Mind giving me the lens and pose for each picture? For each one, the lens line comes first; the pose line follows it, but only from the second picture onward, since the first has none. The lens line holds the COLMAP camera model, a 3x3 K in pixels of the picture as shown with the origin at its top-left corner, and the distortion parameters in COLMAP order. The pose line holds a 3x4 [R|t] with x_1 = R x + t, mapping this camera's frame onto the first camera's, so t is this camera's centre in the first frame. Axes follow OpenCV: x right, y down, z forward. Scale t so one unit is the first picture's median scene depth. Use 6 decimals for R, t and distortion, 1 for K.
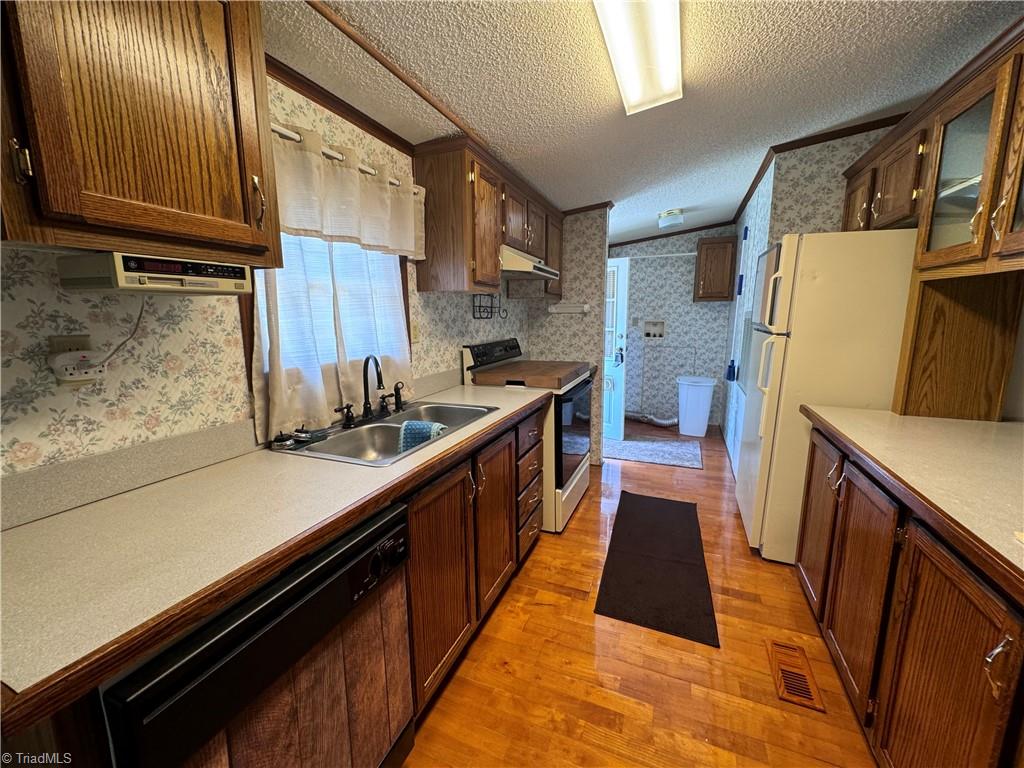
lens RADIAL K [[412.2, 0, 512.2], [0, 412.2, 384.7], [0, 0, 1]] dist [0.000272, 0.000059]
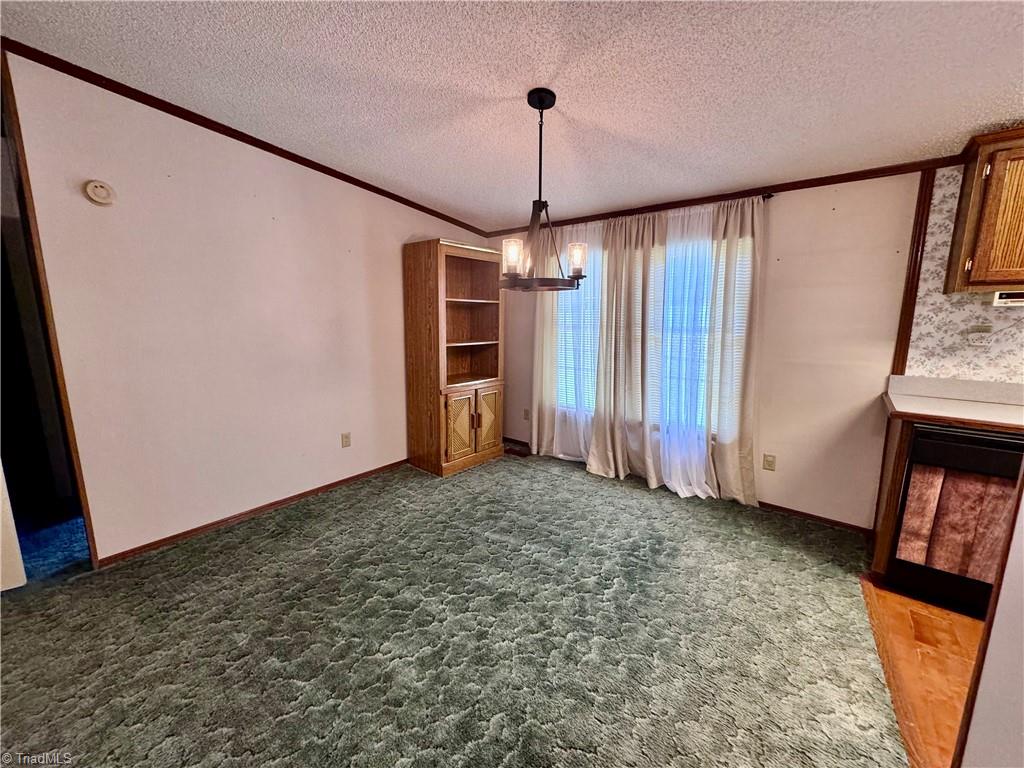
lens RADIAL K [[412.2, 0, 514.0], [0, 412.2, 382.8], [0, 0, 1]] dist [0.000272, 0.000059]
pose [[-0.270963, 0.167628, -0.947882, 1.892900], [-0.160226, 0.963129, 0.216127, 0.109581], [0.949161, 0.210438, -0.234113, -0.877508]]
